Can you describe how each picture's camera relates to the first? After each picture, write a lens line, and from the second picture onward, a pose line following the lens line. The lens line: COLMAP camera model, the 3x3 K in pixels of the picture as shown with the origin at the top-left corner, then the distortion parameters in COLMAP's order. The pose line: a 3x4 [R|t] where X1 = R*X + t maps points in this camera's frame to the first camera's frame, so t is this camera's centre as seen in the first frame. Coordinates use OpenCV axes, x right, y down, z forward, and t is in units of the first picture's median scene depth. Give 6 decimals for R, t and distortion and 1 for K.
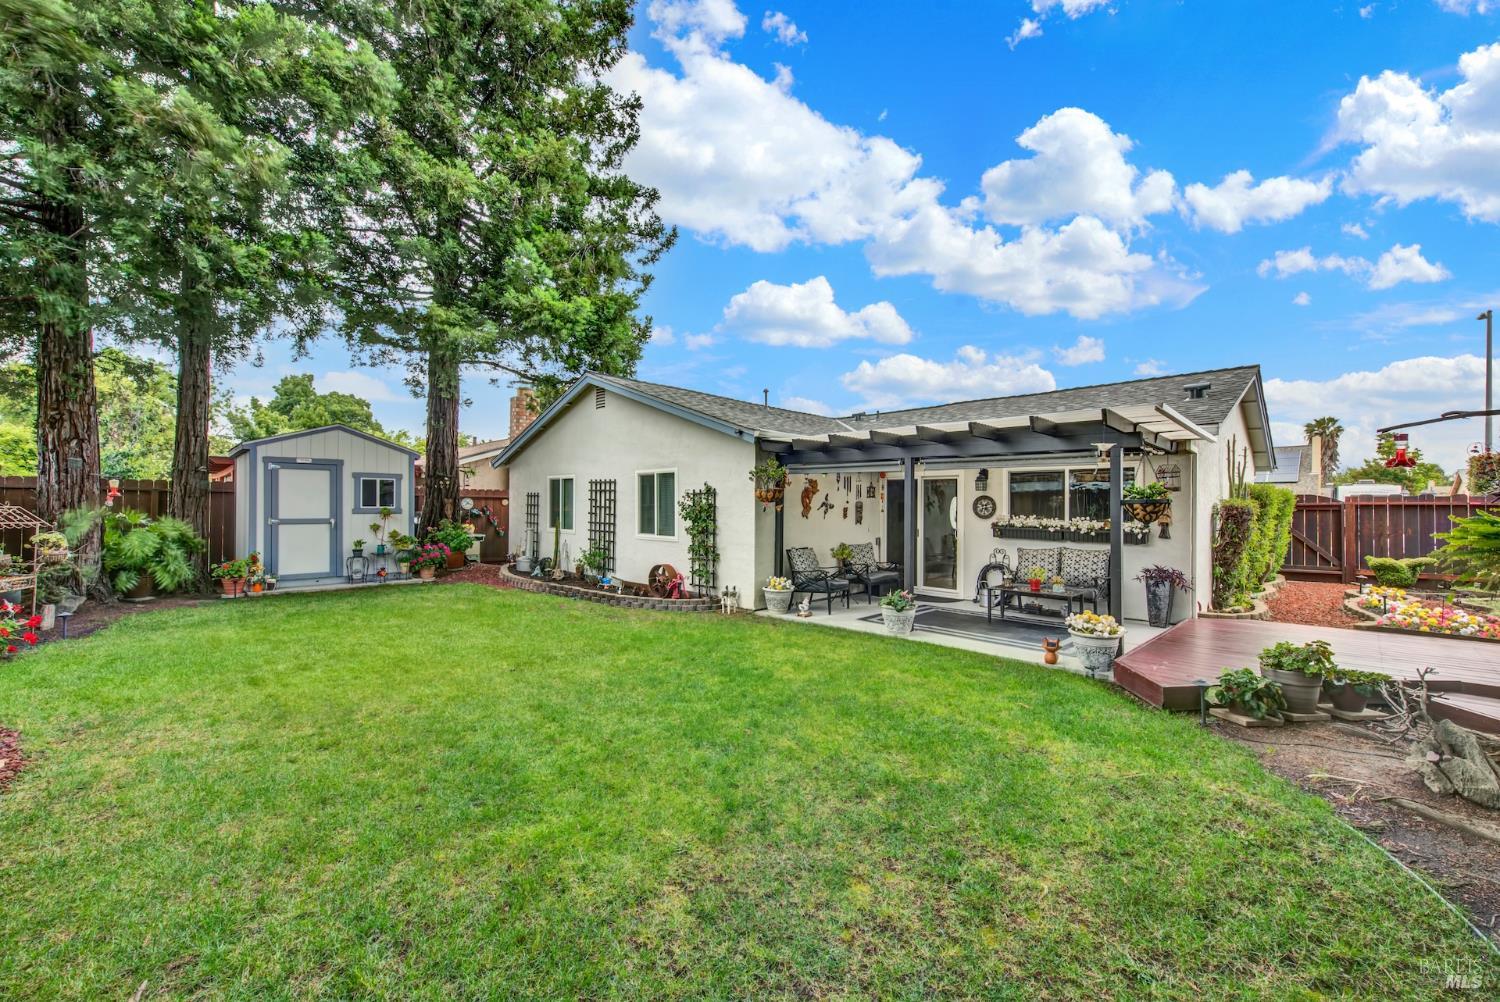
lens RADIAL K [[594.8, 0, 742.2], [0, 594.8, 499.3], [0, 0, 1]] dist [0.001729, 0.000108]
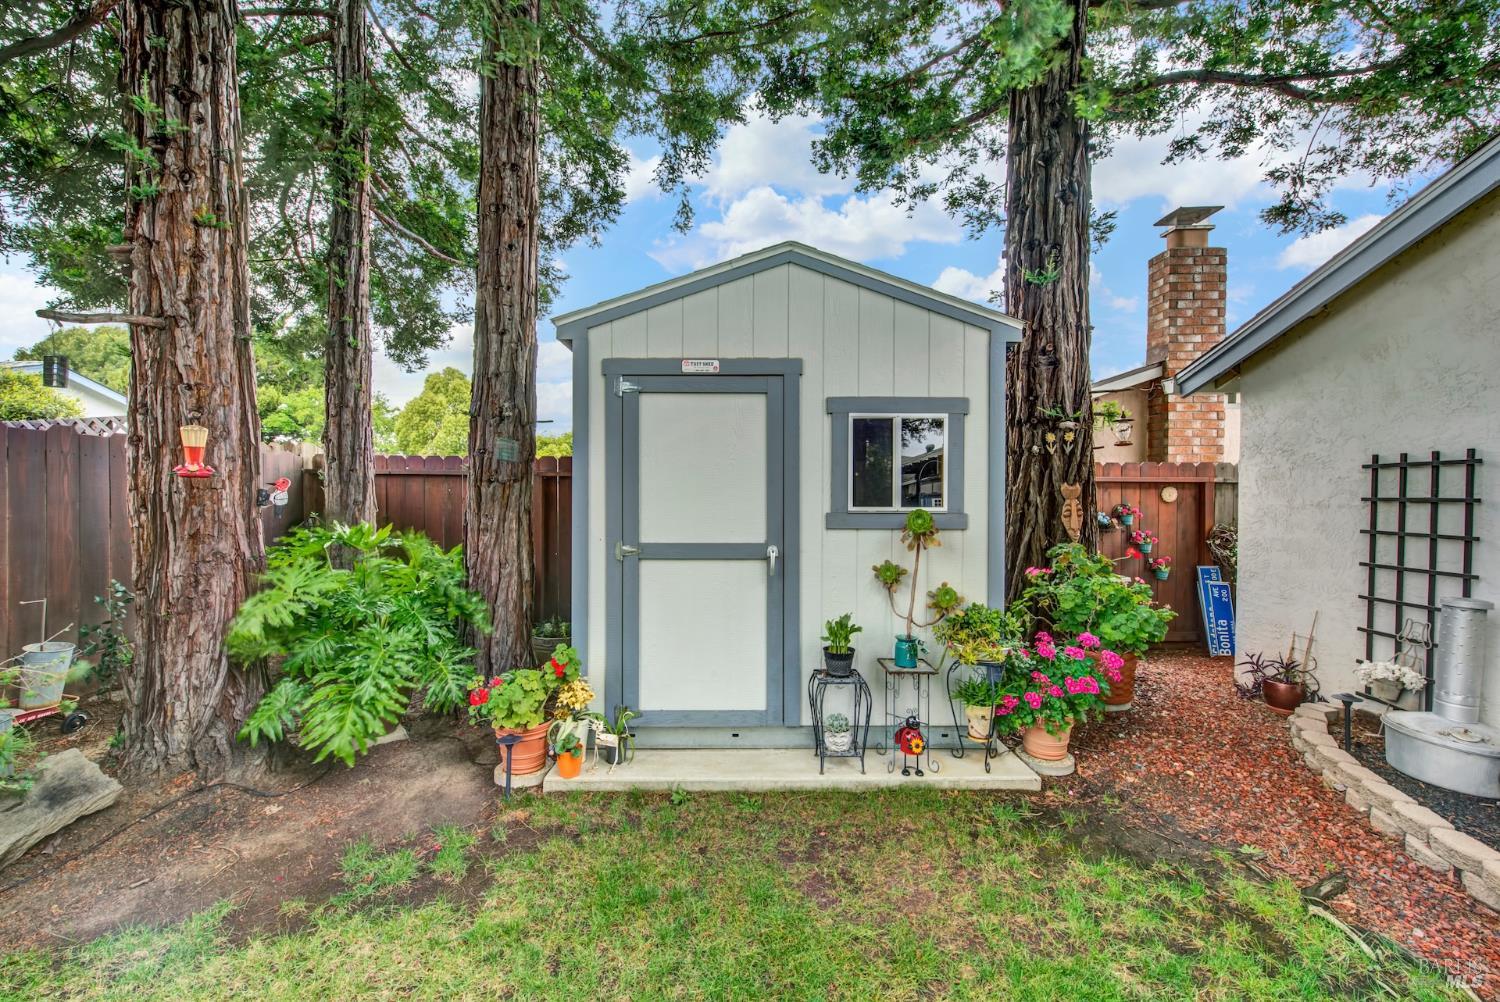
lens RADIAL K [[594.8, 0, 742.2], [0, 594.8, 499.3], [0, 0, 1]] dist [0.001729, 0.000108]
pose [[0.713408, 0.003925, -0.700738, -0.455891], [0.004005, 0.999945, 0.009678, 0.004847], [0.700738, -0.009711, 0.713353, 0.728426]]
